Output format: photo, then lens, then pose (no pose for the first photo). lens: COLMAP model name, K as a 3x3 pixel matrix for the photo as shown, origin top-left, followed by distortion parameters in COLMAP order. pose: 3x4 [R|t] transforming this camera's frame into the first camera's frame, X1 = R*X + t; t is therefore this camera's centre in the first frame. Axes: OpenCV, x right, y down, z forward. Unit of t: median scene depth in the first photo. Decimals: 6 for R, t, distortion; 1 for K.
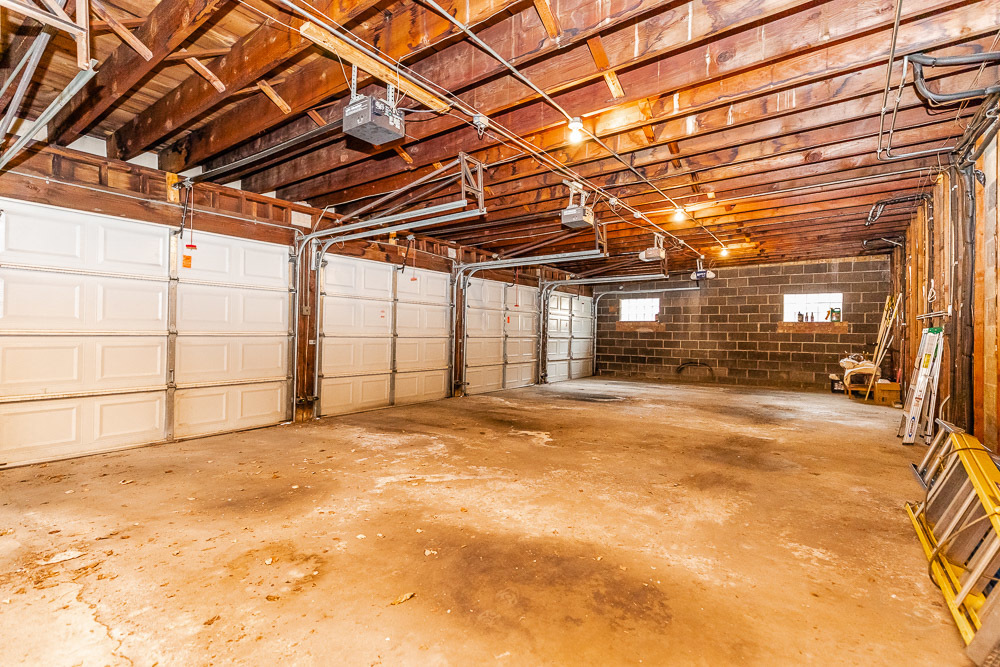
lens RADIAL K [[473.6, 0, 500.0], [0, 473.6, 333.5], [0, 0, 1]] dist [0.015170, -0.000055]
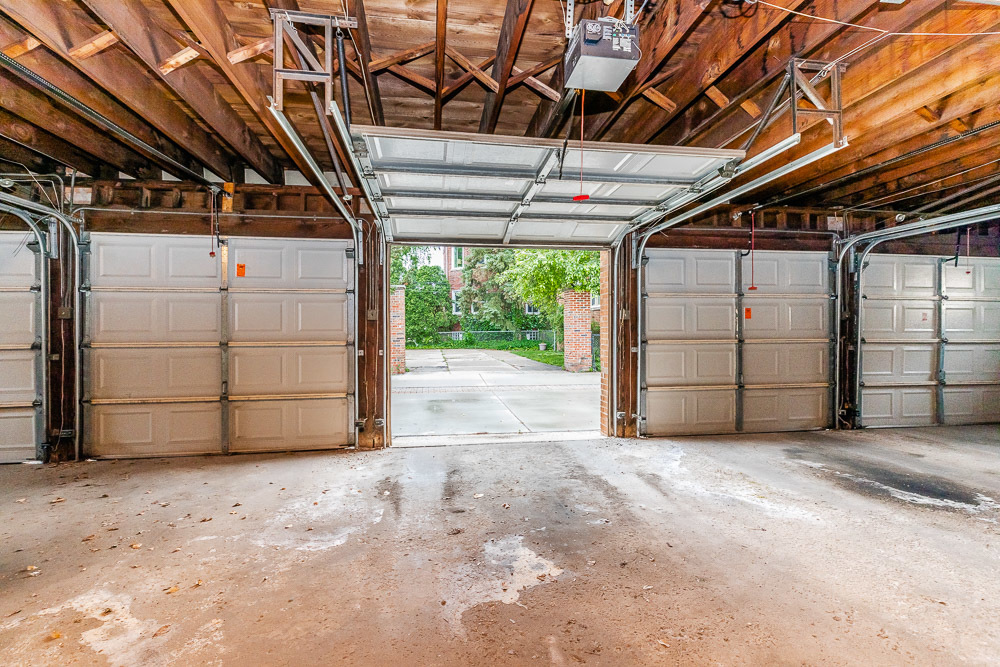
lens RADIAL K [[473.6, 0, 500.0], [0, 473.6, 333.5], [0, 0, 1]] dist [0.015170, -0.000055]
pose [[0.699020, -0.012555, -0.714992, 0.213250], [0.012120, 0.999910, -0.005709, -0.005060], [0.715000, -0.004675, 0.699109, 0.369028]]
